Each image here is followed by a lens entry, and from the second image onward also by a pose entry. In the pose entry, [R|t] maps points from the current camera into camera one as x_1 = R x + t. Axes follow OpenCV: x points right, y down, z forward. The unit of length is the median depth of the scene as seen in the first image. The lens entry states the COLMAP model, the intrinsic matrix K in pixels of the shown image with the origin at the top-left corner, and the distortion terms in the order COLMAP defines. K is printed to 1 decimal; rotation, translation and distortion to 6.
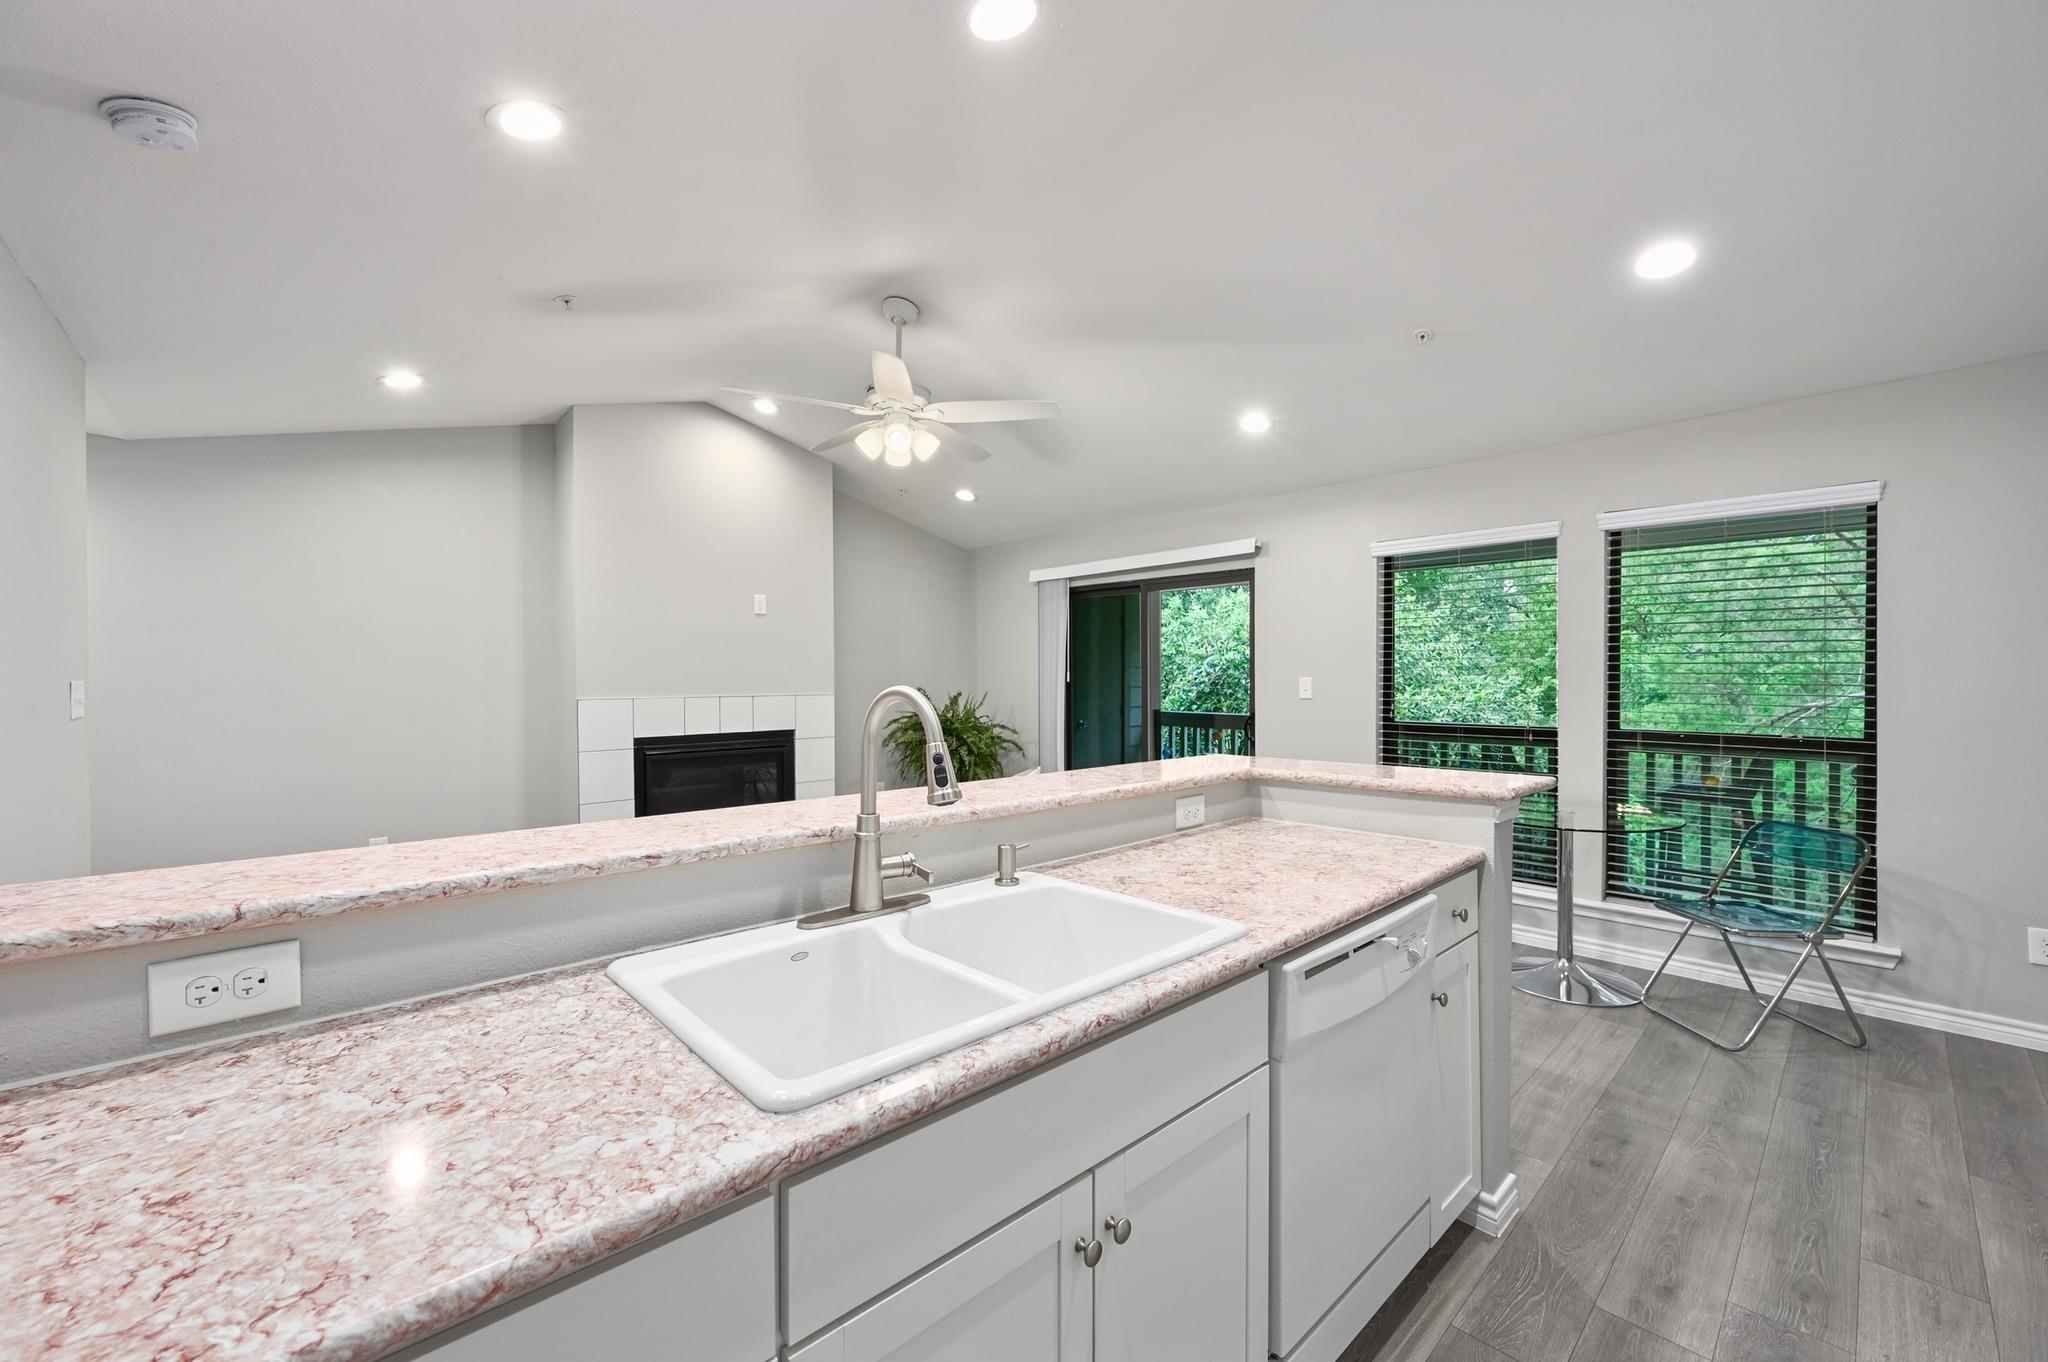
lens RADIAL K [[809.6, 0, 1020.8], [0, 809.6, 675.2], [0, 0, 1]] dist [-0.002198, 0.000771]
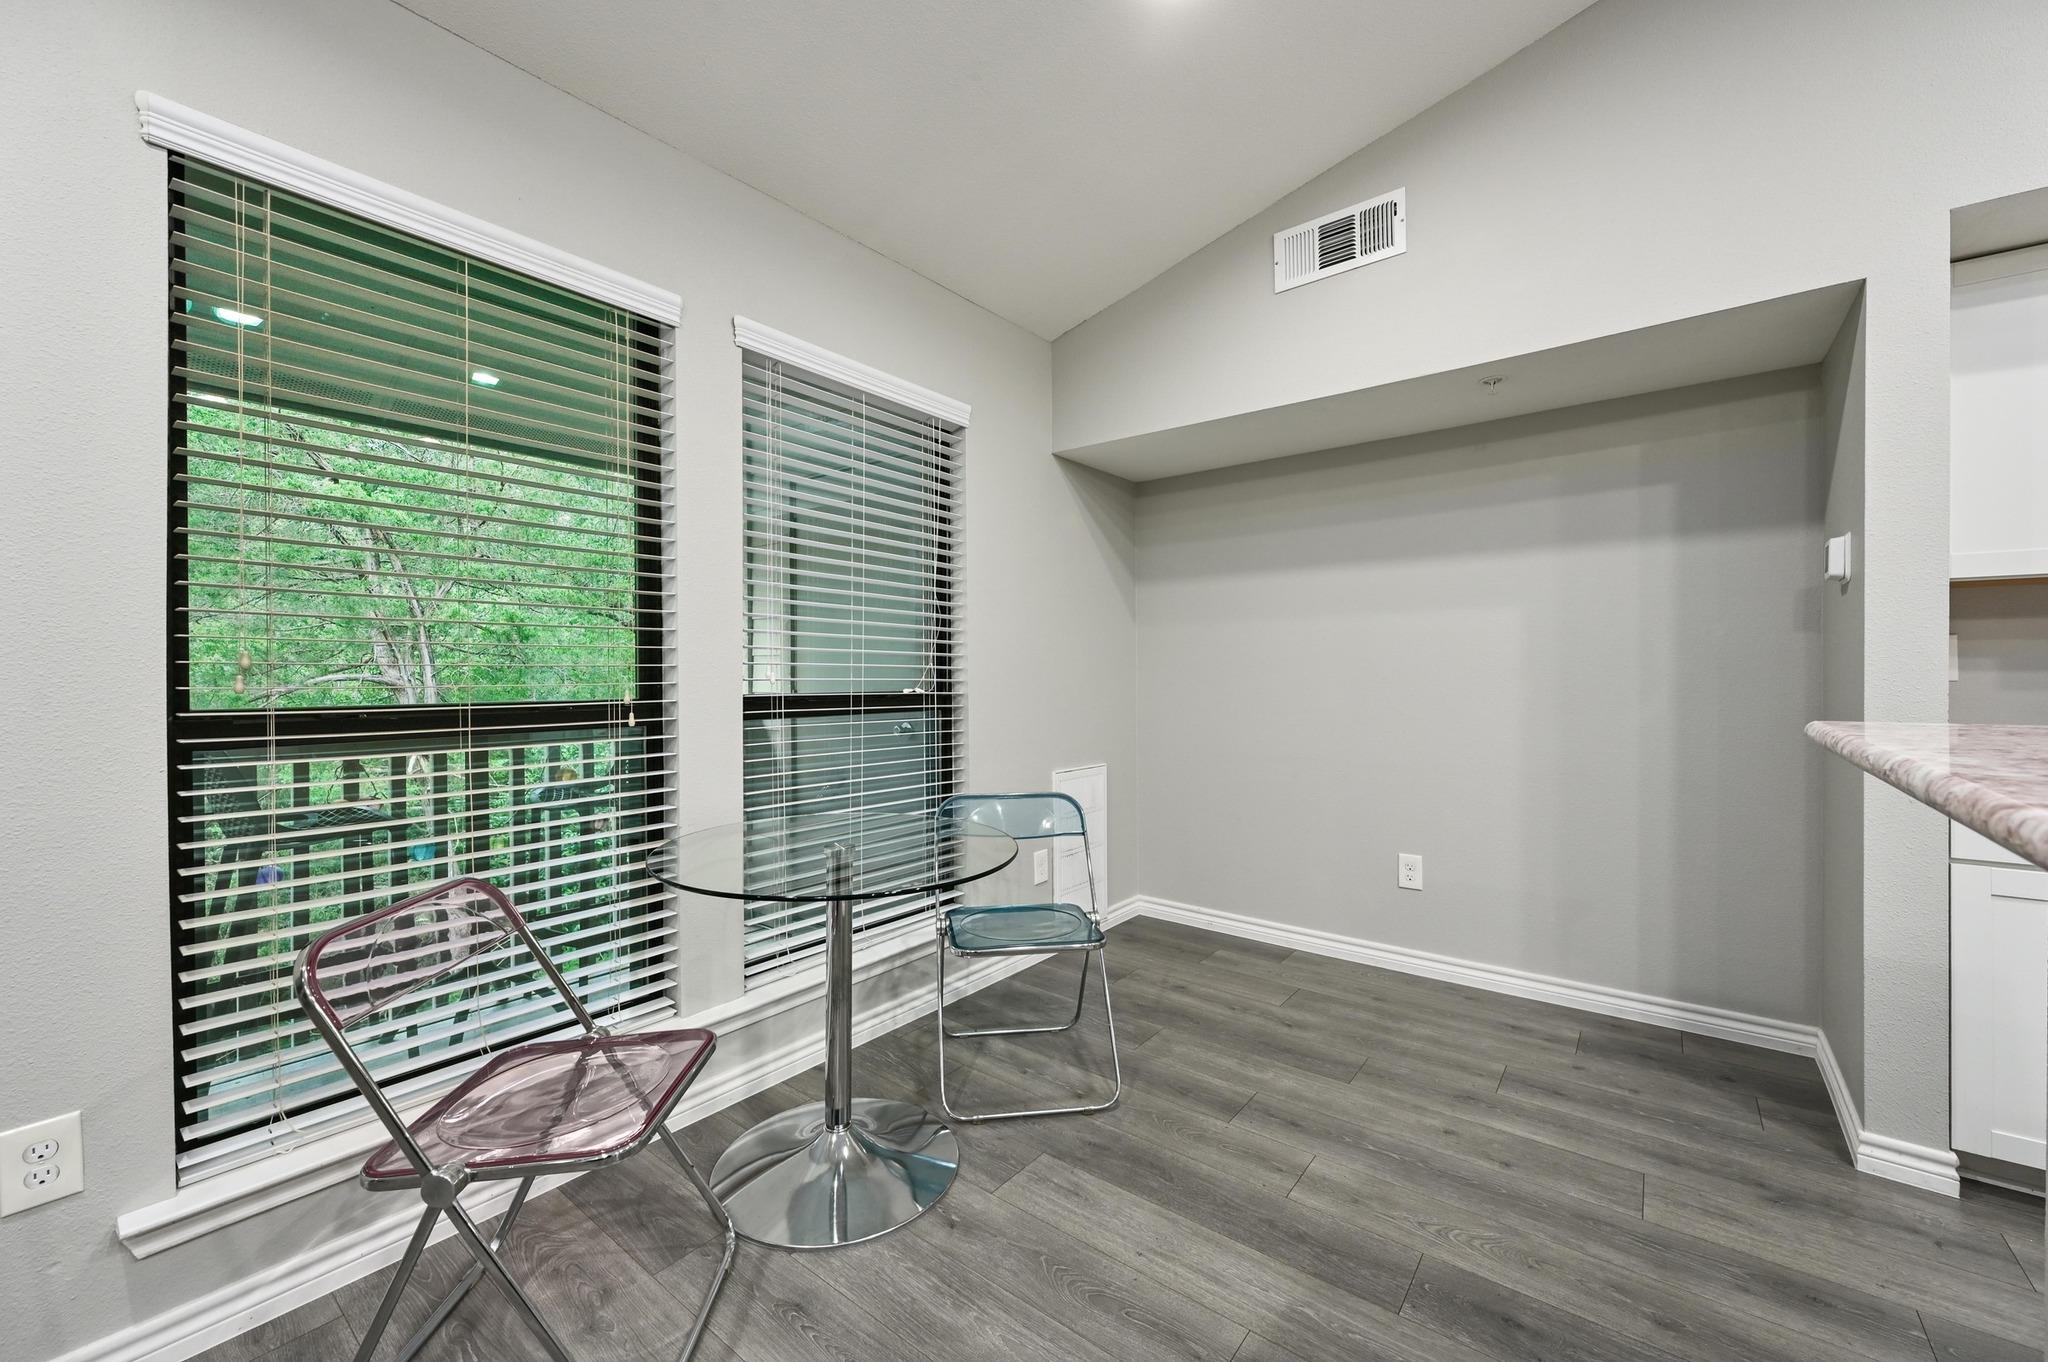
lens RADIAL K [[809.6, 0, 1024.1], [0, 809.6, 677.9], [0, 0, 1]] dist [-0.002198, 0.000771]
pose [[-0.156621, -0.004641, 0.987648, 0.154221], [-0.001002, 0.999989, 0.004540, 0.065509], [-0.987658, -0.000279, -0.156624, 1.116378]]
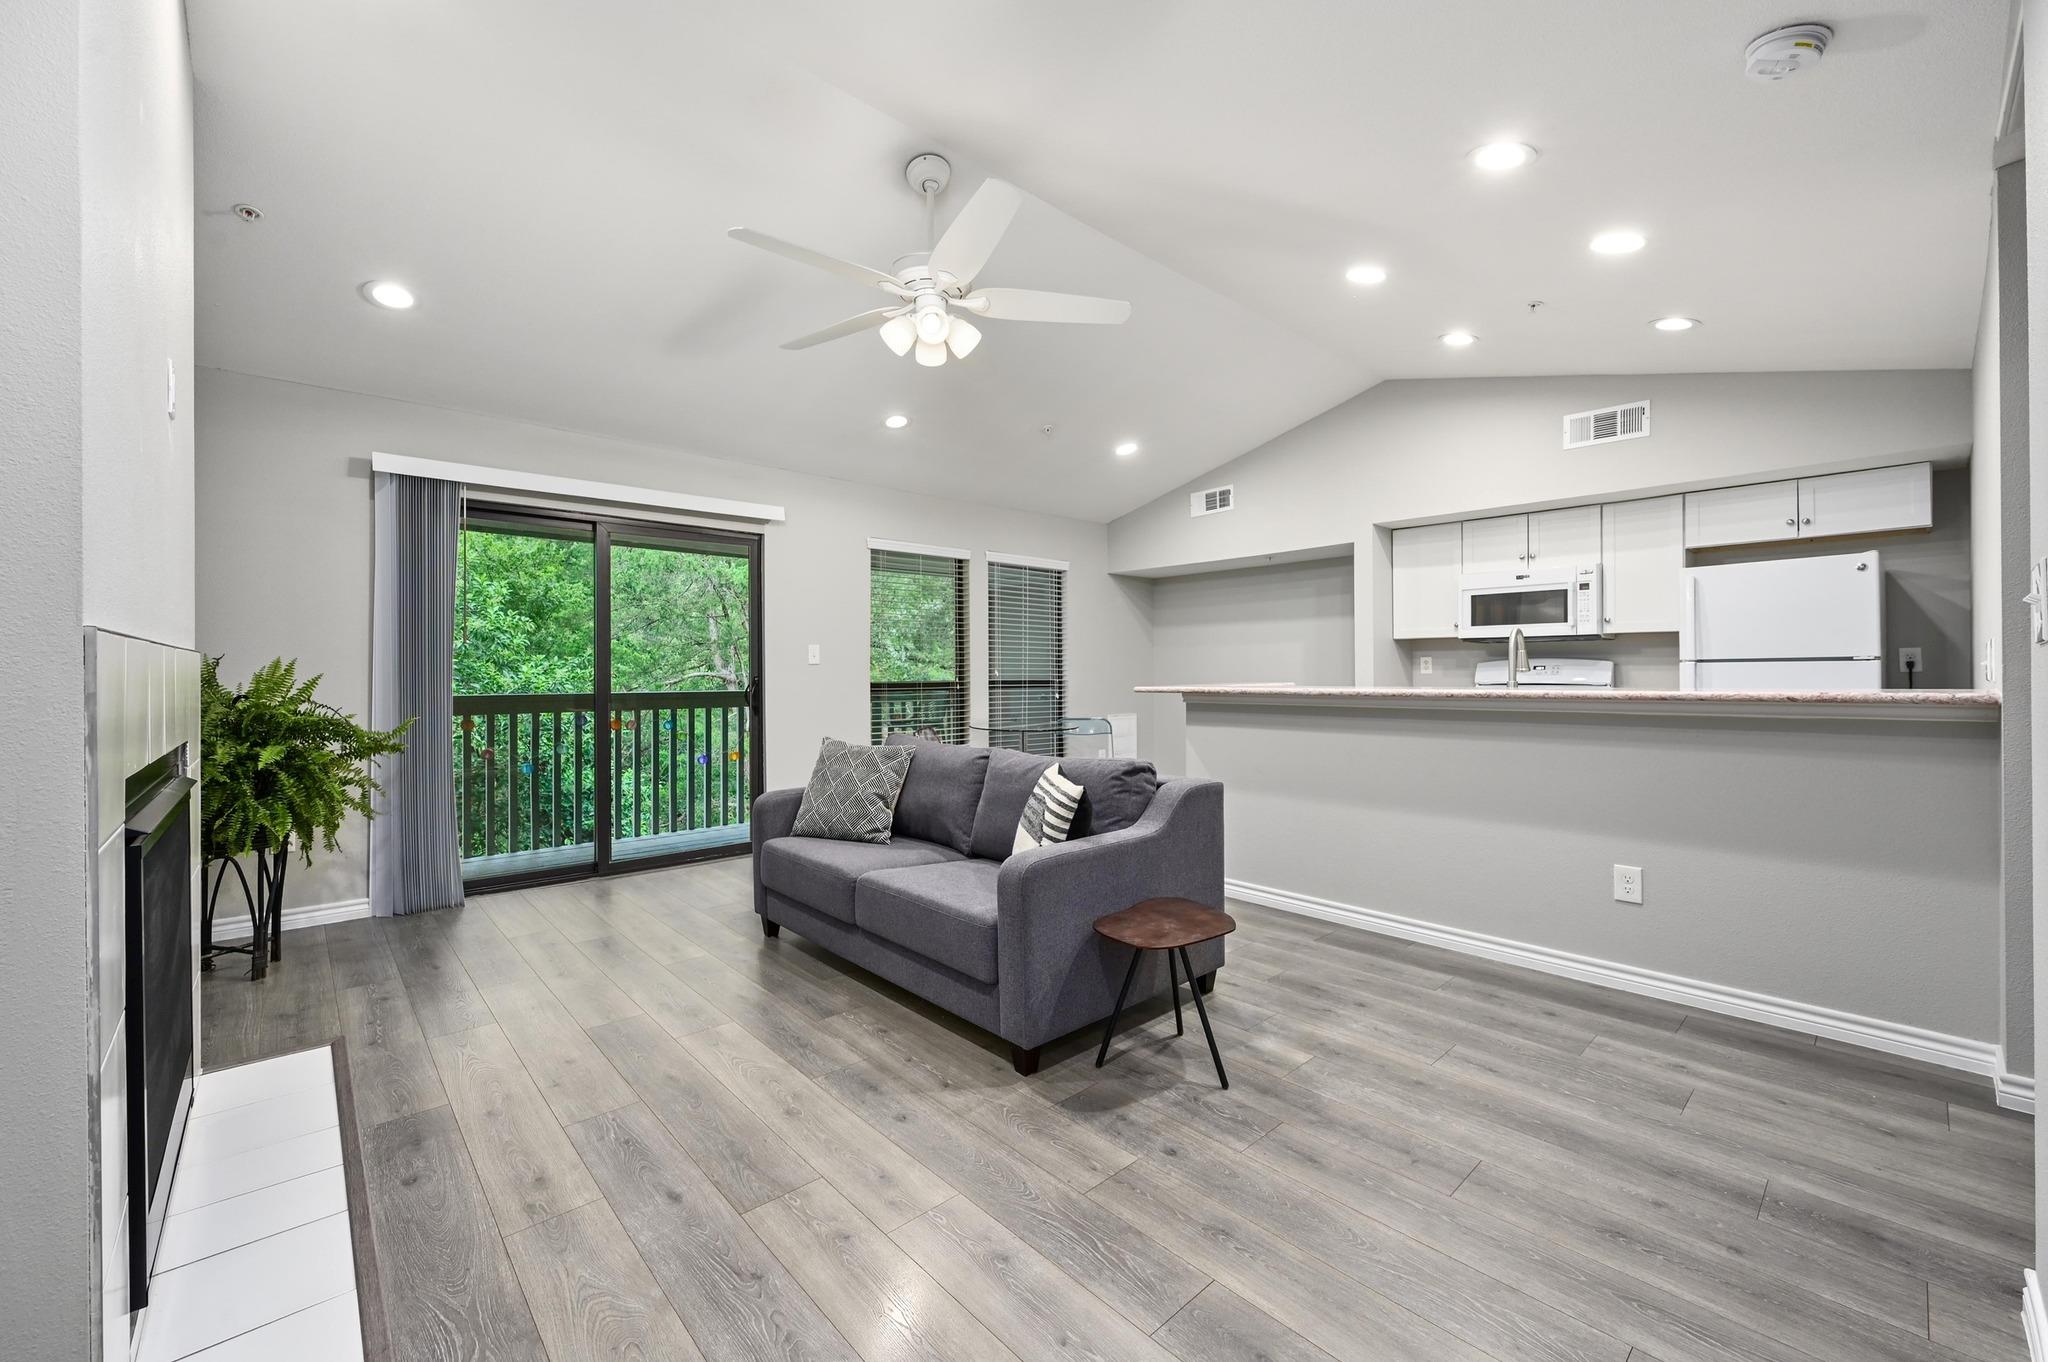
lens RADIAL K [[809.6, 0, 1029.5], [0, 809.6, 671.4], [0, 0, 1]] dist [-0.002198, 0.000771]
pose [[-0.002976, 0.002625, 0.999992, -1.196217], [0.002764, 0.999993, -0.002616, 0.068001], [-0.999992, 0.002756, -0.002983, 1.150374]]
